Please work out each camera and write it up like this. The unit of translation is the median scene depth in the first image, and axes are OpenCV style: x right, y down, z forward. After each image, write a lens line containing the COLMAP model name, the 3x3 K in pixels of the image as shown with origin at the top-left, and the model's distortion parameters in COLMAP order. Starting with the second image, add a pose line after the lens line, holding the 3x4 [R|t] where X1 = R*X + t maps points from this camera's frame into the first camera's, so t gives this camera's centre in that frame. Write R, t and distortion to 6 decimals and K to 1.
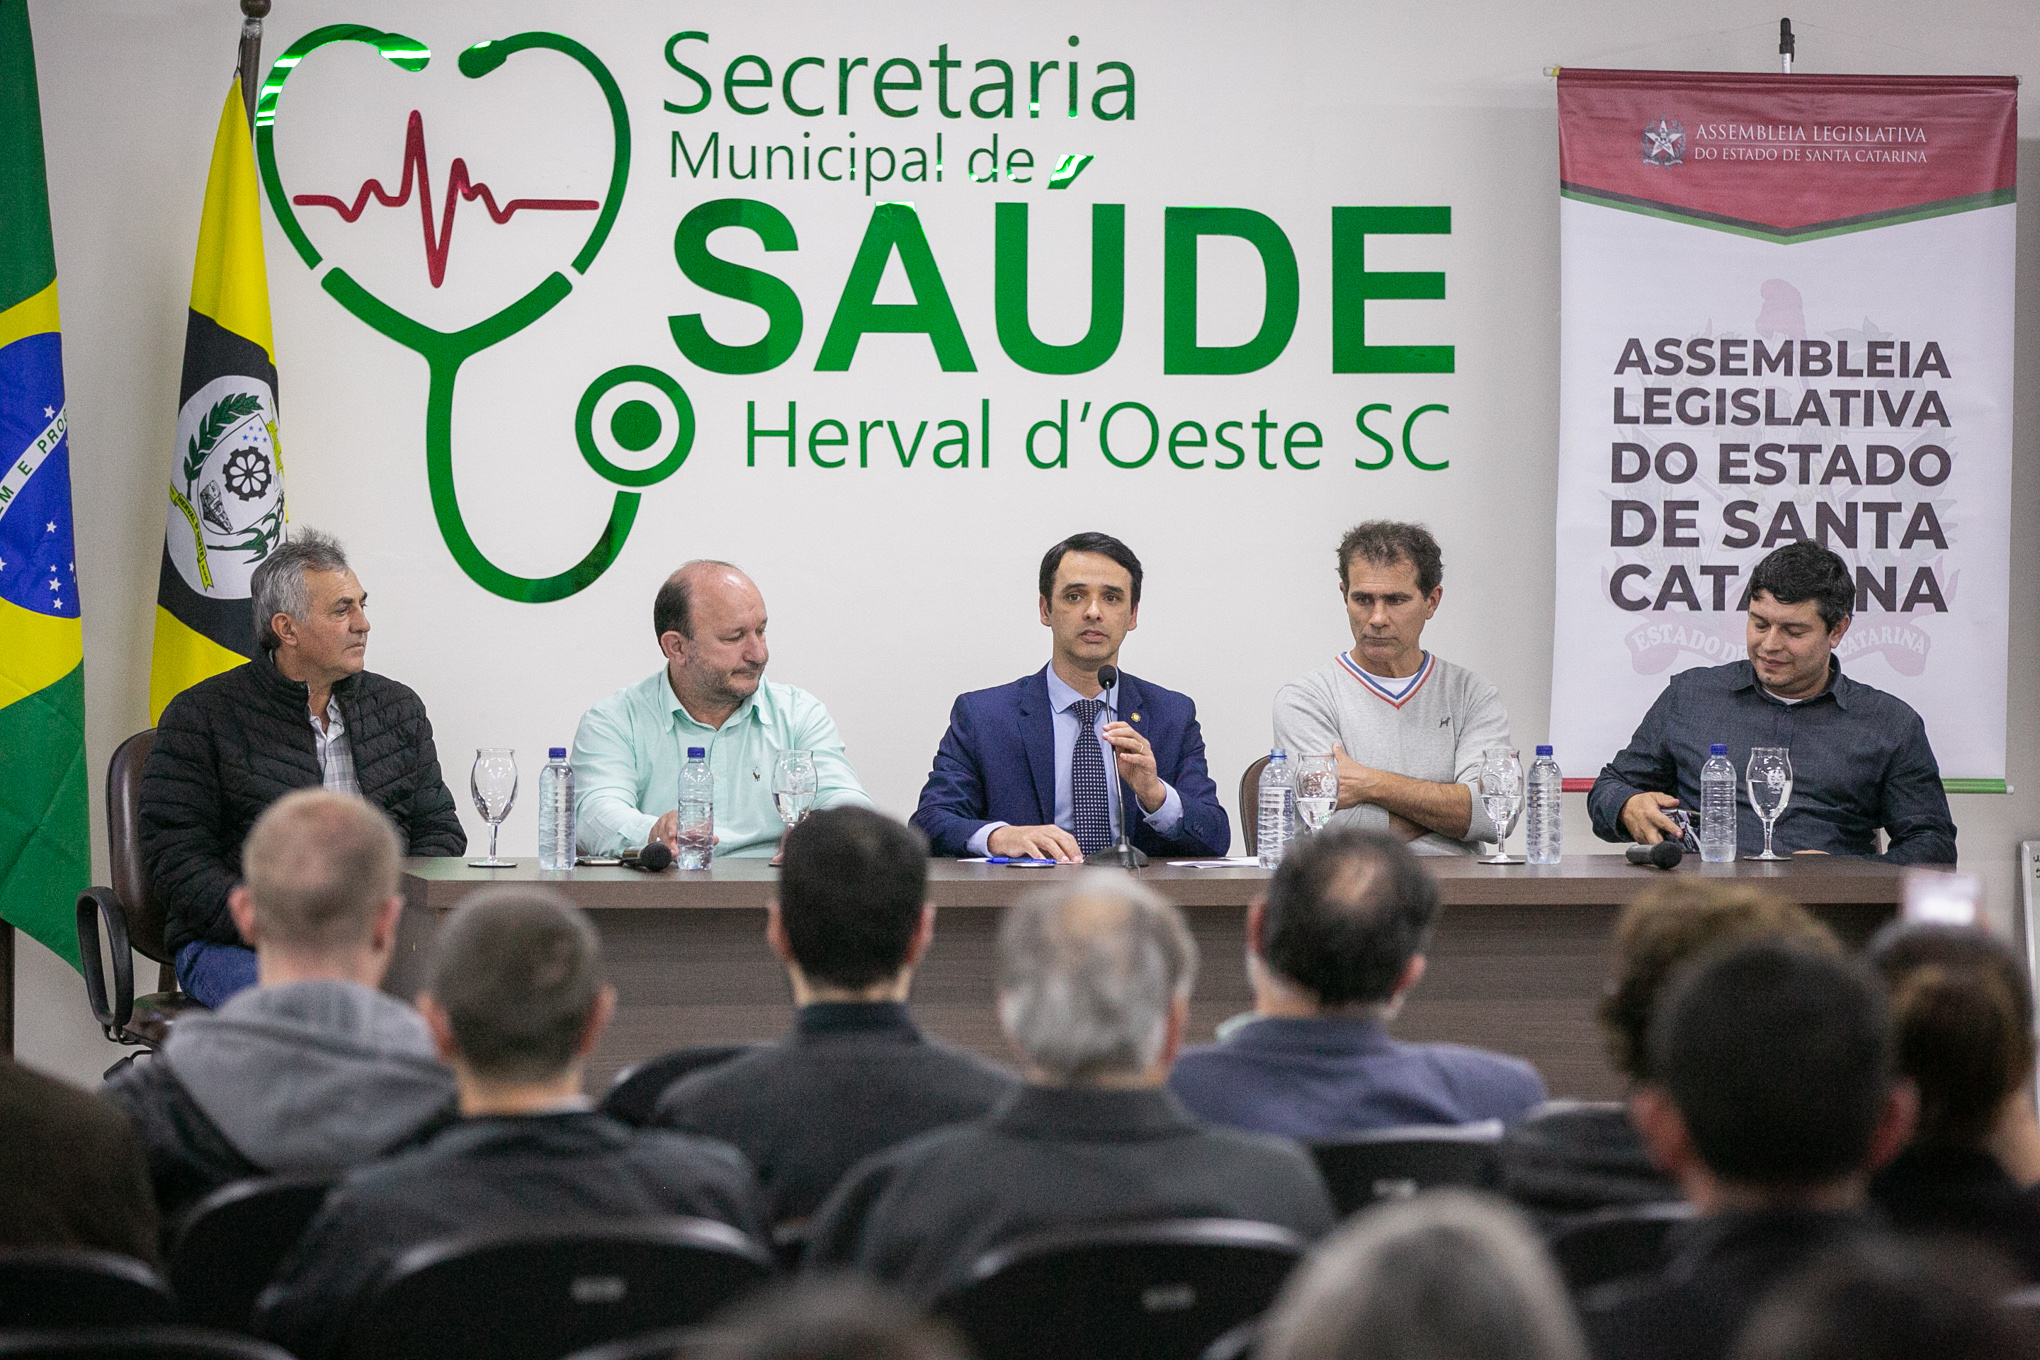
lens RADIAL K [[8684.5, 0, 1121.4], [0, 8684.5, 669.8], [0, 0, 1]] dist [0.475019, 0.000000]
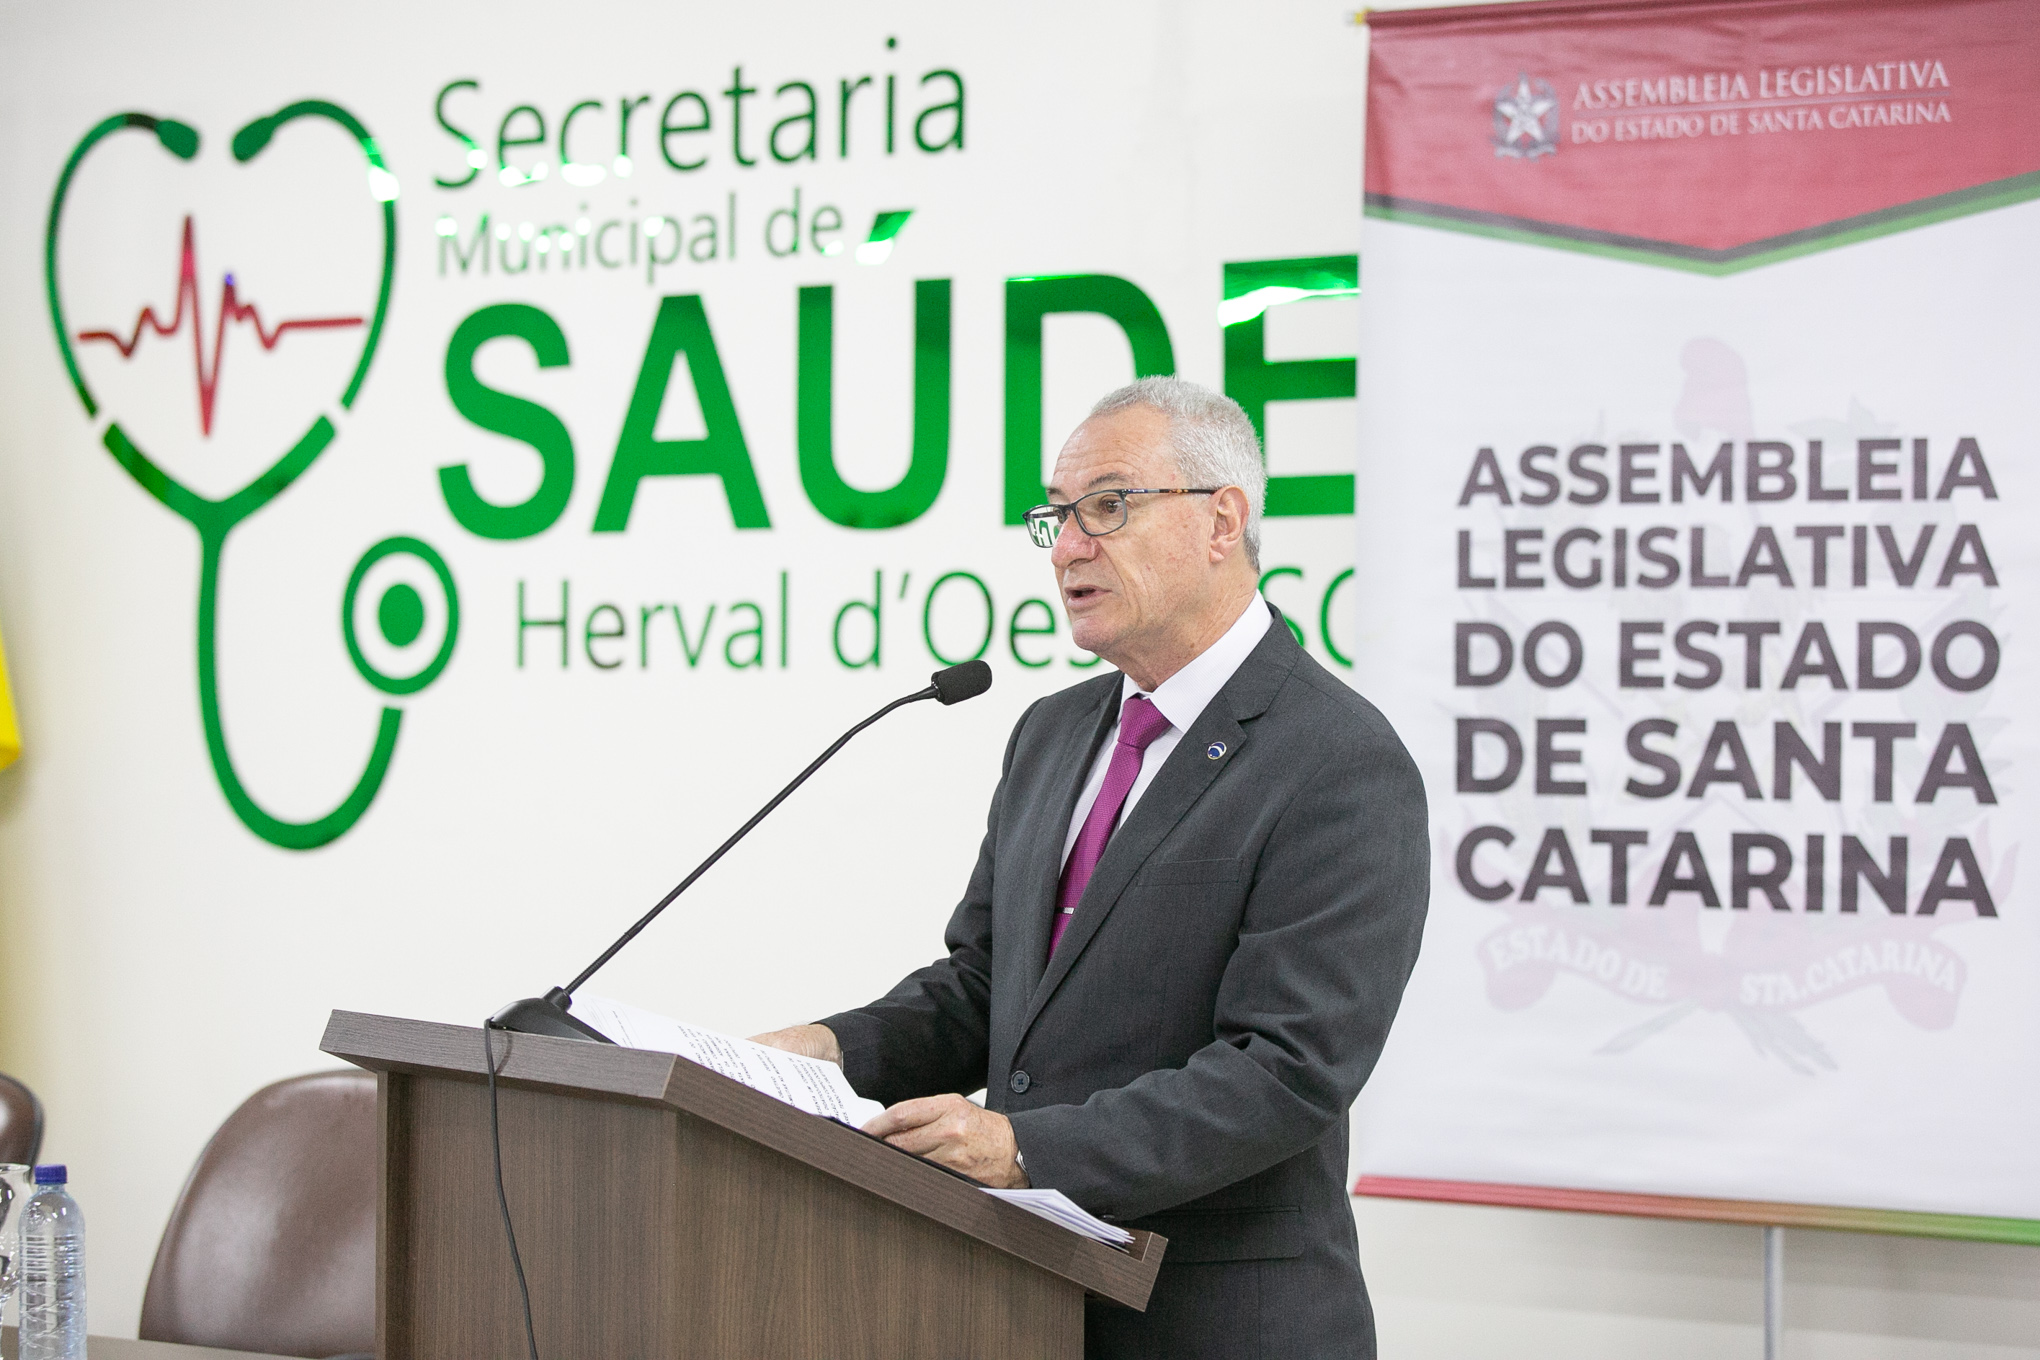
lens RADIAL K [[5241.9, 0, 994.7], [0, 5241.9, 618.1], [0, 0, 1]] dist [-0.199585, 0.000000]
pose [[0.647546, -0.014652, -0.761886, 0.310602], [-0.020423, 0.999122, -0.036572, -0.012459], [0.761753, 0.039242, 0.646678, 0.742192]]
